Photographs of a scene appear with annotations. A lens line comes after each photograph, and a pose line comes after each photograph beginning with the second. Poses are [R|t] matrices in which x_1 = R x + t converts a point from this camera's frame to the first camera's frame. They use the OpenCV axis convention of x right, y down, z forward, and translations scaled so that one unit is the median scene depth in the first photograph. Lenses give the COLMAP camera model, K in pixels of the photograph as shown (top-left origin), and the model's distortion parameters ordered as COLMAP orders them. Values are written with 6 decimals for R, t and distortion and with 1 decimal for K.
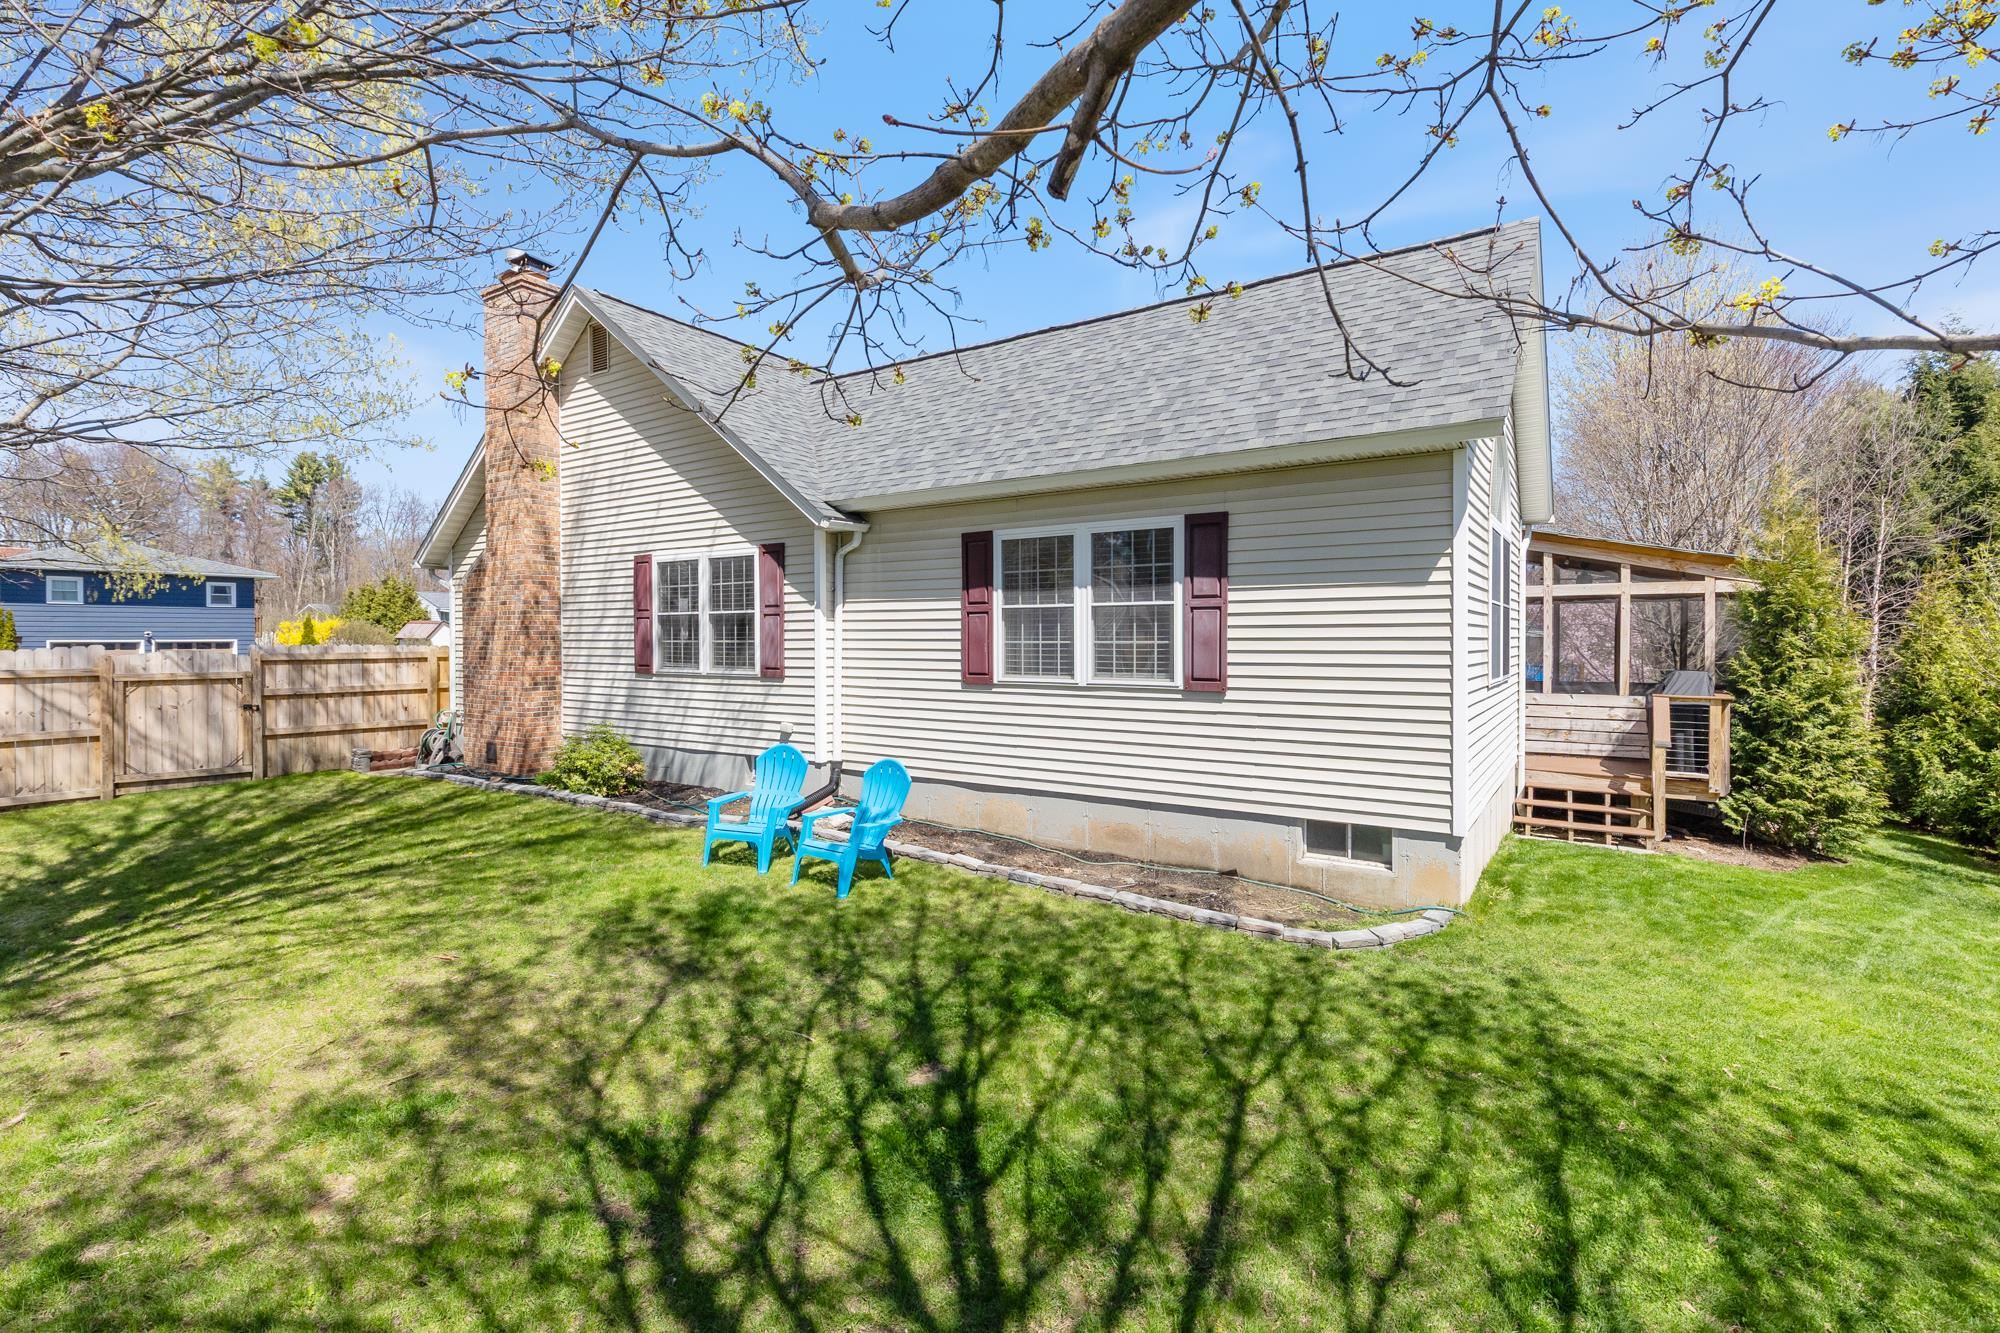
lens RADIAL K [[902.7, 0, 1005.0], [0, 902.7, 648.9], [0, 0, 1]] dist [0.007136, -0.000274]
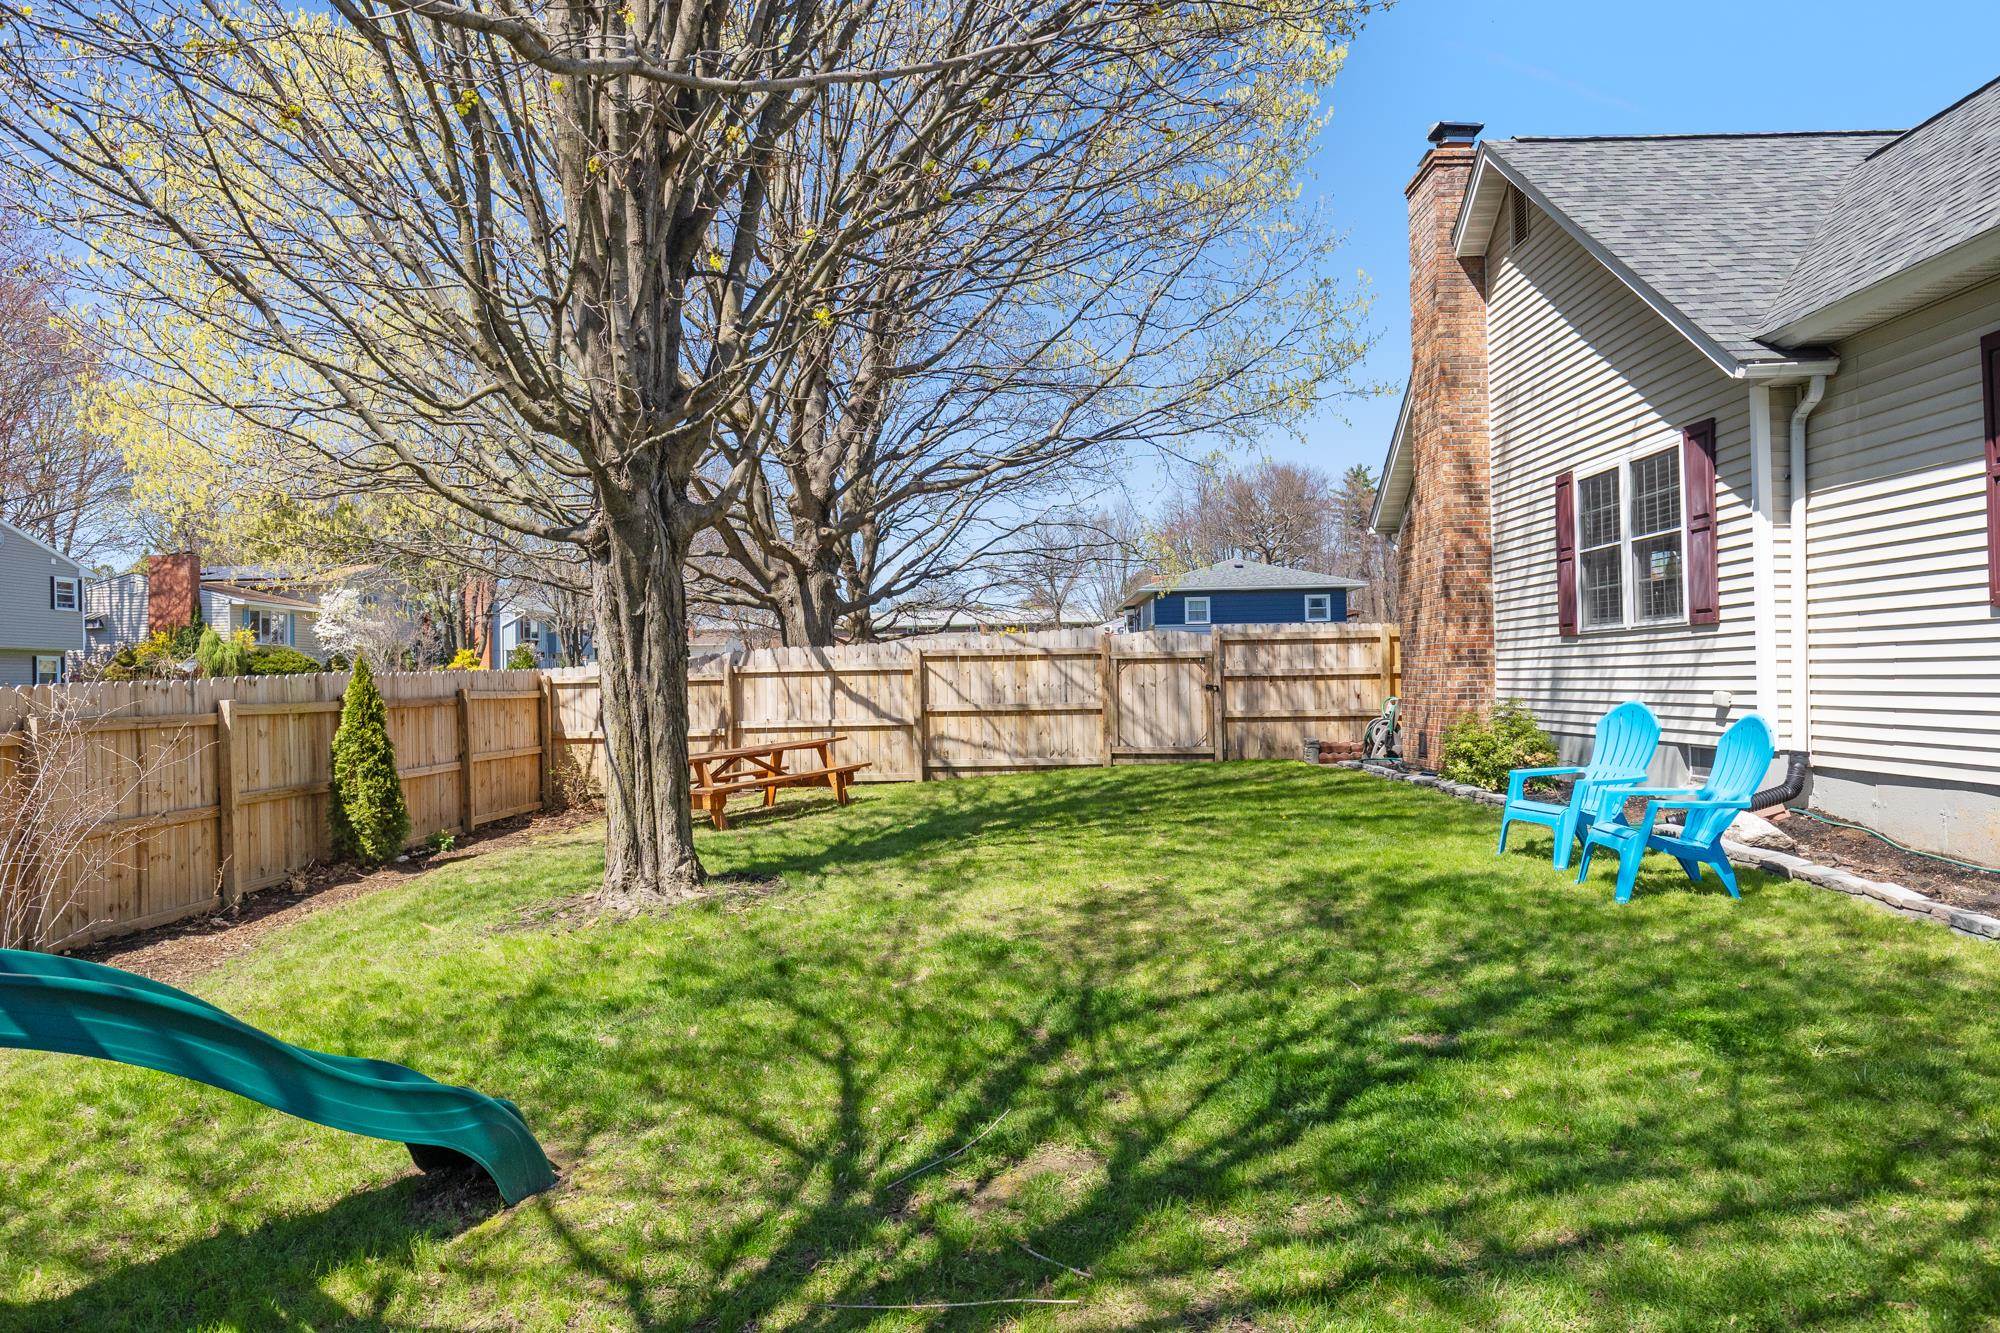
lens RADIAL K [[1296.1, 0, 1000.0], [0, 1296.1, 666.5], [0, 0, 1]] dist [0.000018, -0.000641]
pose [[0.546206, -0.019785, -0.837417, 0.362393], [0.011824, 0.999804, -0.015909, 0.101617], [0.837568, -0.001212, 0.546332, 0.071274]]
